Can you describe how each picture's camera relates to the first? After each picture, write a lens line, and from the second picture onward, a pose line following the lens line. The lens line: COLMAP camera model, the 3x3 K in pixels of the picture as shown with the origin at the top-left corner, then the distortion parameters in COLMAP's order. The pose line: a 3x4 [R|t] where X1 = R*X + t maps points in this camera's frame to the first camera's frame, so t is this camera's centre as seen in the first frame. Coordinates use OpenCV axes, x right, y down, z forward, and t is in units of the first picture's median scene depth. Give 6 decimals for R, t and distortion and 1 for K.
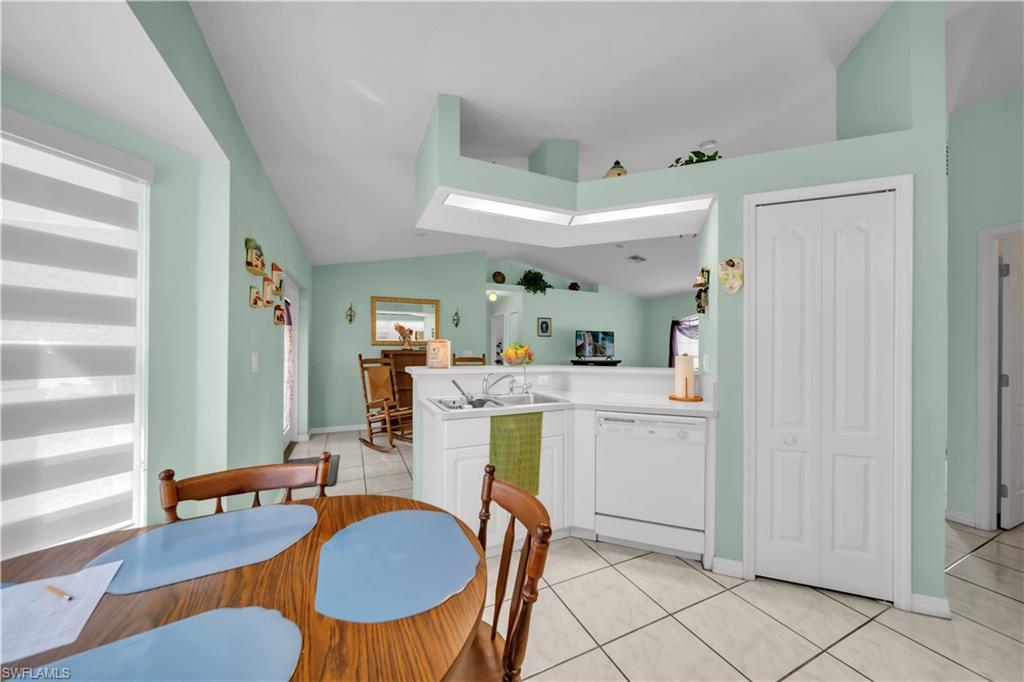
lens RADIAL K [[354.9, 0, 513.6], [0, 354.9, 347.8], [0, 0, 1]] dist [-0.001875, -0.000358]
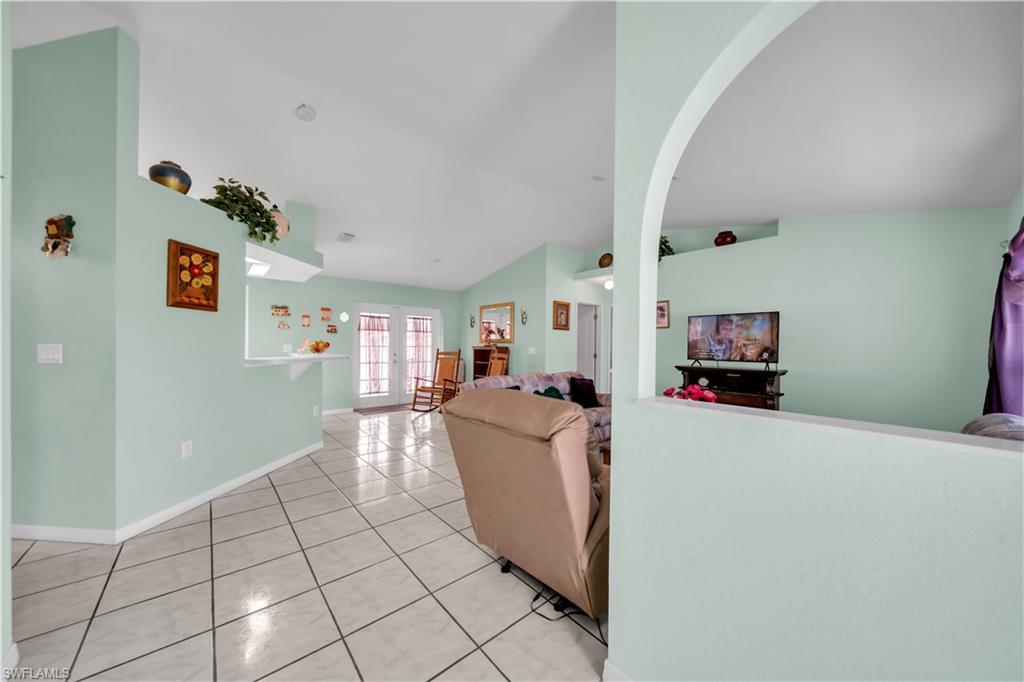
lens RADIAL K [[354.9, 0, 513.6], [0, 354.9, 347.8], [0, 0, 1]] dist [-0.001875, -0.000358]
pose [[0.286633, 0.004406, -0.958030, 0.847159], [-0.006606, 0.999975, 0.002623, 0.007027], [0.958018, 0.005577, 0.286655, 0.686977]]
